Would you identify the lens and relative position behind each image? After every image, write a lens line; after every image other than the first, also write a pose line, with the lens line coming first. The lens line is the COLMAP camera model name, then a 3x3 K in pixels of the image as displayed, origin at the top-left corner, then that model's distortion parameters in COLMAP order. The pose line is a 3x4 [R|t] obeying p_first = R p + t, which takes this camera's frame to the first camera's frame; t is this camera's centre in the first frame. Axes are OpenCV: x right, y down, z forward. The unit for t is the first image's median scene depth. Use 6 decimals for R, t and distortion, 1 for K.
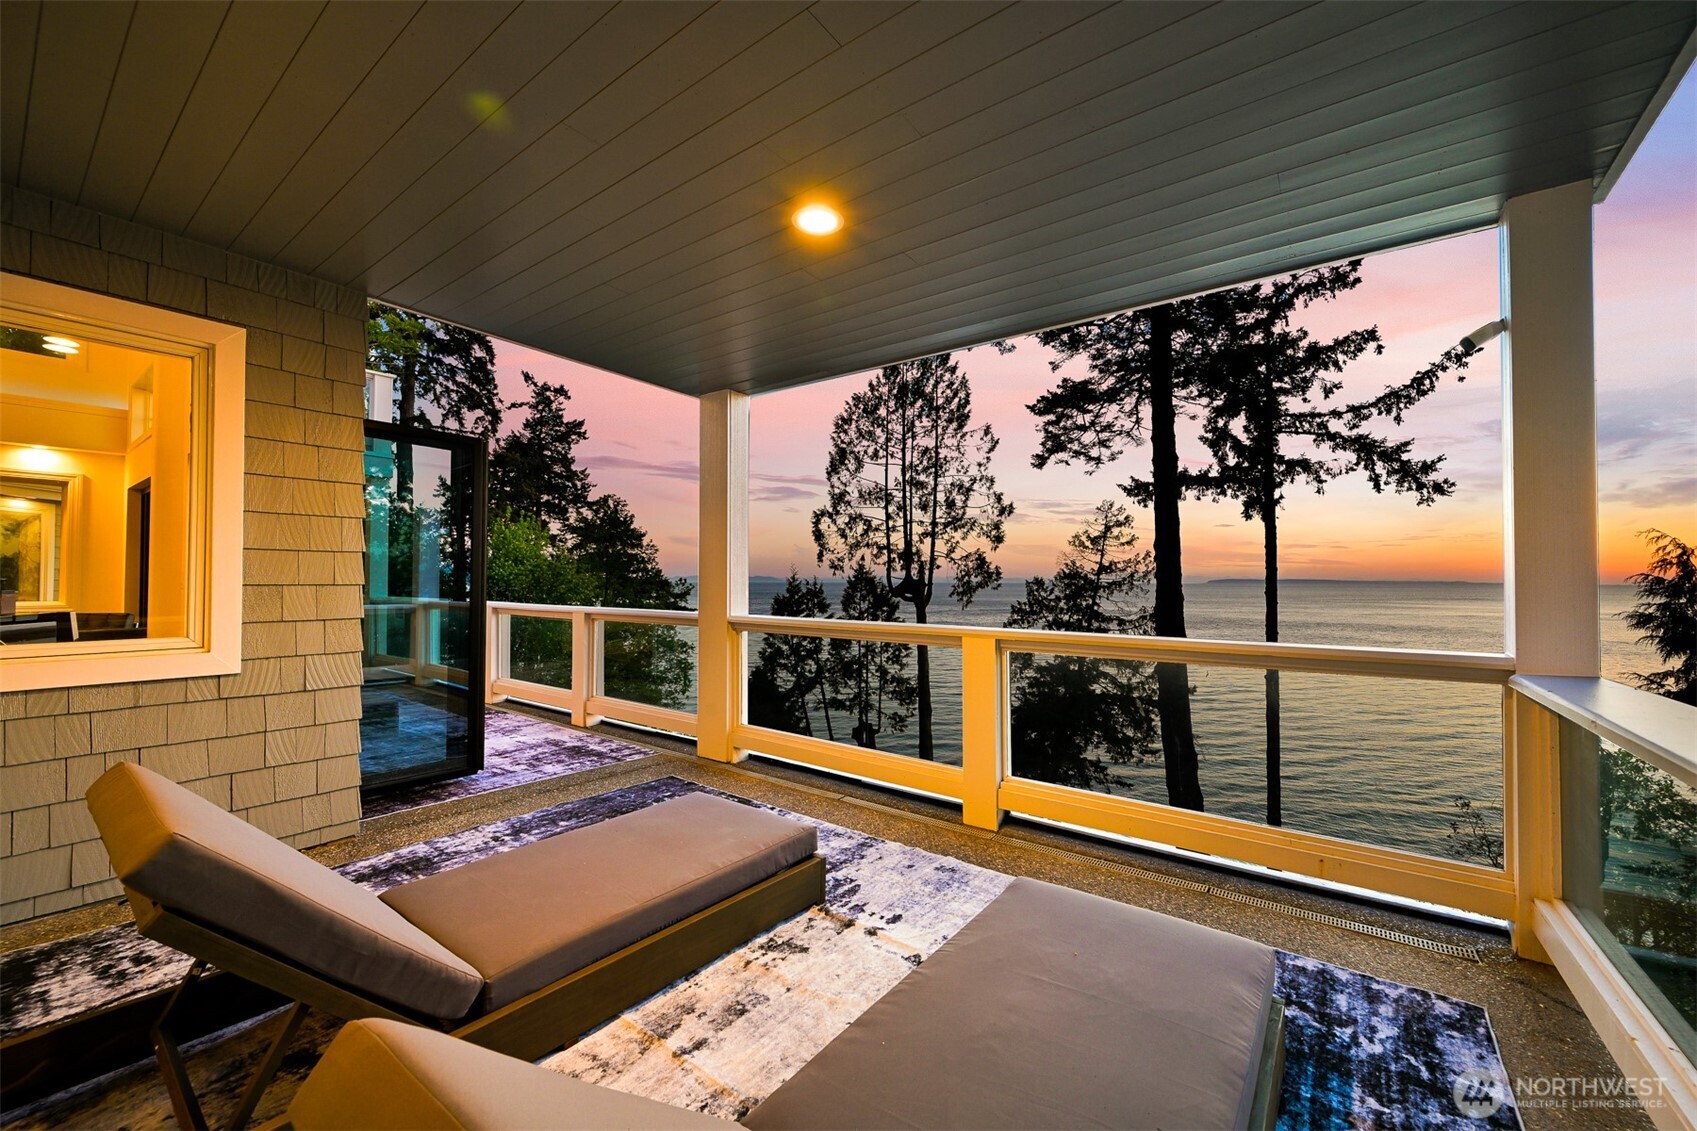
lens RADIAL K [[665.4, 0, 848.5], [0, 665.4, 565.5], [0, 0, 1]] dist [-0.000416, -0.000097]
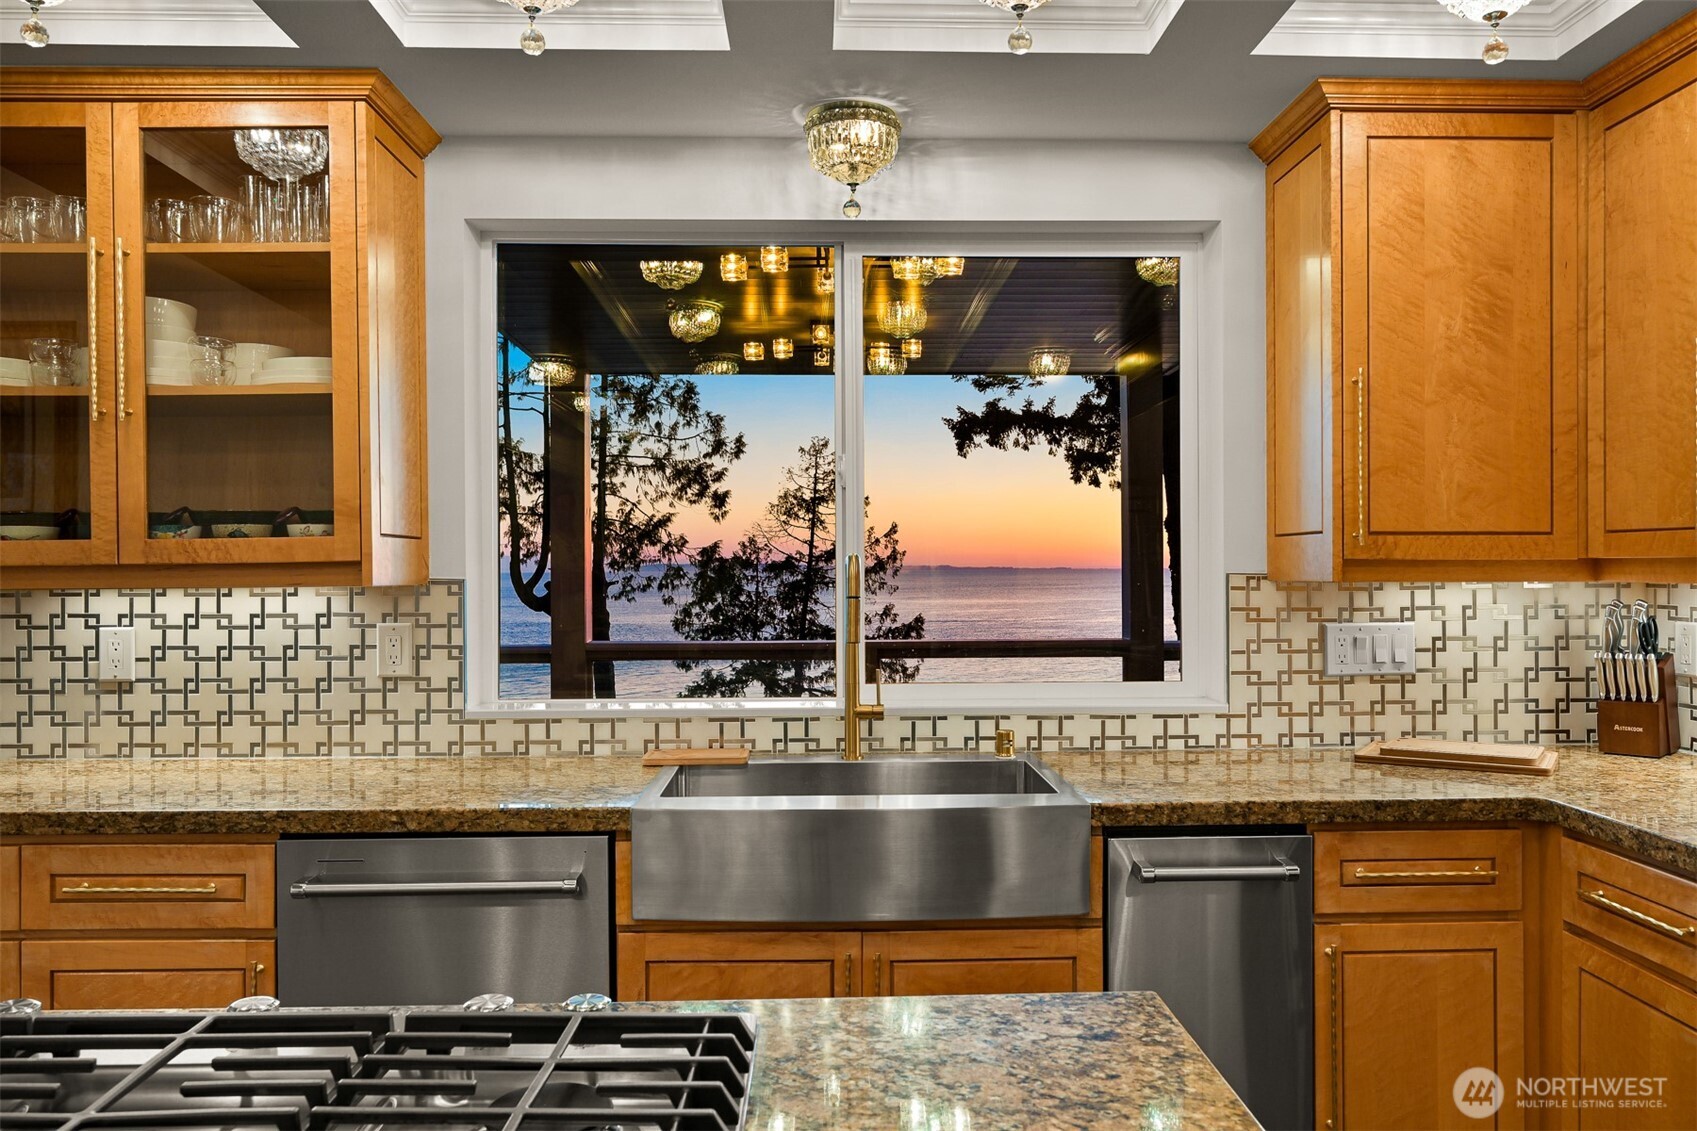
lens RADIAL K [[1264.0, 0, 848.5], [0, 1264.0, 565.5], [0, 0, 1]] dist [0.000549, -0.000072]
pose [[0.780656, -0.004362, 0.624946, -0.207997], [-0.008348, 0.999814, 0.017407, -0.001770], [-0.624905, -0.018806, 0.780474, 0.063015]]
